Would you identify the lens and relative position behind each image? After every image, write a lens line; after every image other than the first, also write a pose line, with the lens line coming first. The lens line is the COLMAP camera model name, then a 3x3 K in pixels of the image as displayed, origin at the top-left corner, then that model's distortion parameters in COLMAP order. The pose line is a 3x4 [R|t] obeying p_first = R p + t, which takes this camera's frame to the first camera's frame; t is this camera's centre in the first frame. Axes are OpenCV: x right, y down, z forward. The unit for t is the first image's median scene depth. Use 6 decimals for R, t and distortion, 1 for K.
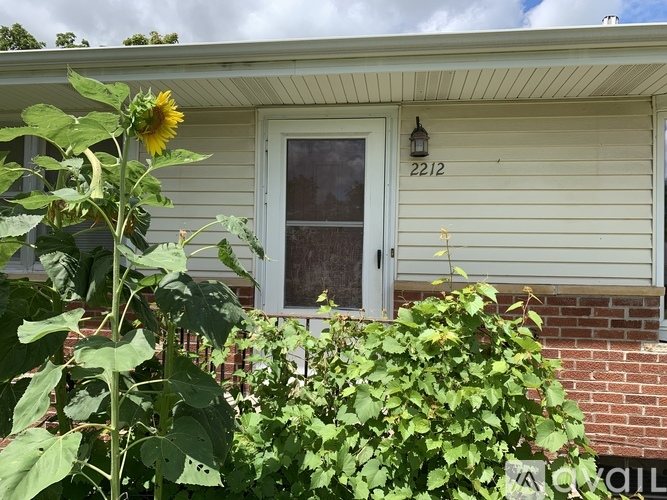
lens RADIAL K [[528.7, 0, 329.0], [0, 528.7, 251.3], [0, 0, 1]] dist [0.065452, -0.084071]
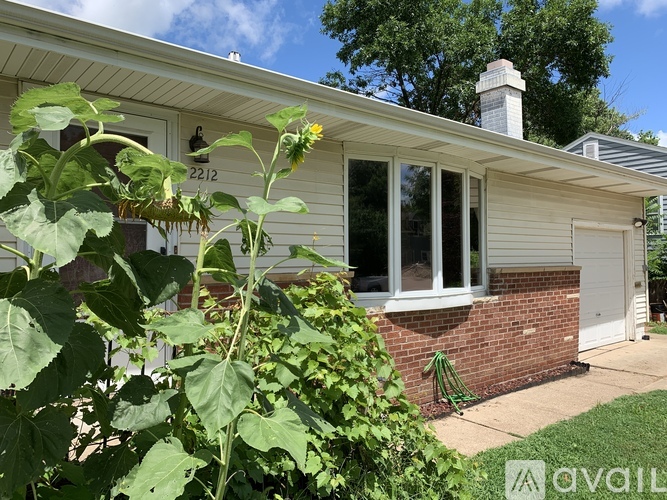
lens RADIAL K [[528.7, 0, 329.0], [0, 528.7, 251.3], [0, 0, 1]] dist [0.065452, -0.084071]
pose [[0.677214, -0.005062, 0.735769, -0.456877], [-0.001694, 0.999963, 0.008438, -0.003528], [-0.735784, -0.006960, 0.677180, 0.052149]]
